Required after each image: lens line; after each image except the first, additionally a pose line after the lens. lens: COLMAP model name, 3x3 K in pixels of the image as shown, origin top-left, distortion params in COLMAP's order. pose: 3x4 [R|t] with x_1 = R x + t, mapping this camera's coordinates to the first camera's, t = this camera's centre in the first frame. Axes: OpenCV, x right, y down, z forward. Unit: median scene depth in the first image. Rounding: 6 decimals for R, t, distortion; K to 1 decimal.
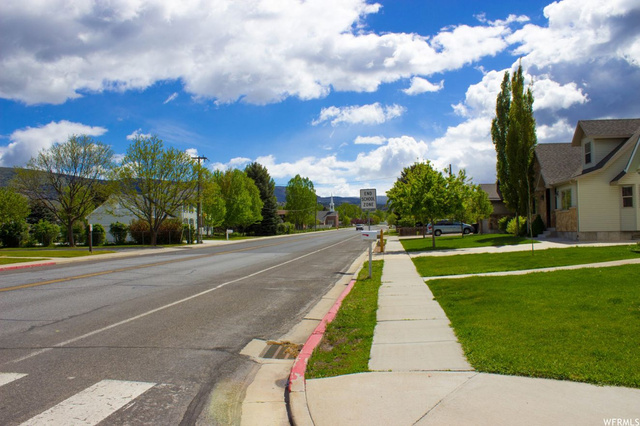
lens RADIAL K [[531.9, 0, 315.6], [0, 531.9, 220.2], [0, 0, 1]] dist [-0.173698, 0.155220]
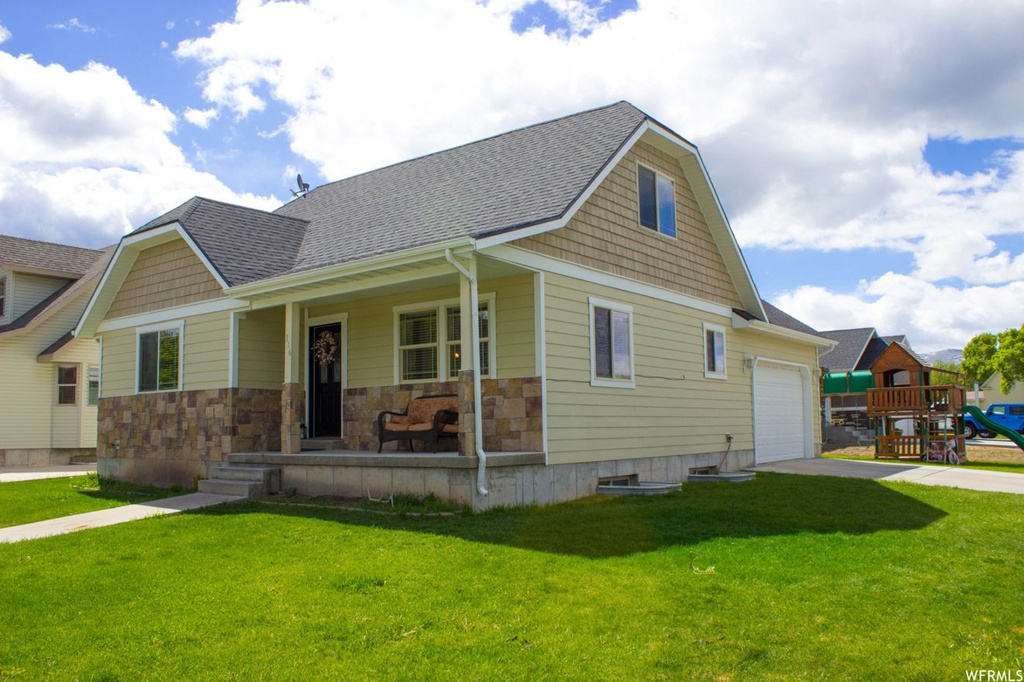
lens RADIAL K [[851.1, 0, 505.0], [0, 851.1, 352.5], [0, 0, 1]] dist [-0.173698, 0.155220]
pose [[0.488497, 0.093155, 0.867579, 0.077209], [-0.013861, 0.994988, -0.099031, -0.000667], [-0.872456, 0.036351, 0.487340, 0.161214]]
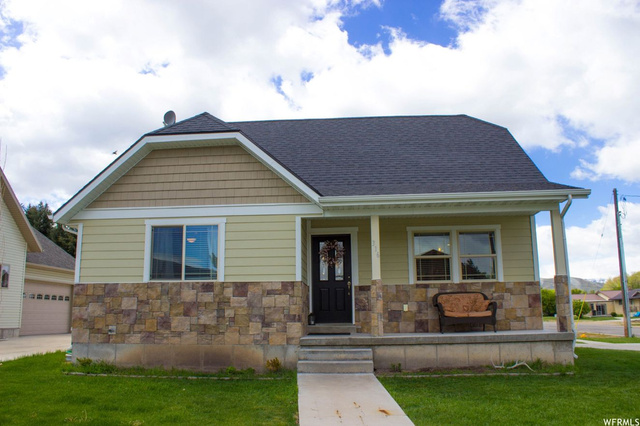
lens RADIAL K [[531.9, 0, 315.6], [0, 531.9, 220.2], [0, 0, 1]] dist [-0.173698, 0.155220]
pose [[-0.066499, 0.199503, 0.977638, 0.044837], [-0.011960, 0.979577, -0.200712, 0.012331], [-0.997715, -0.025040, -0.062755, 0.999562]]
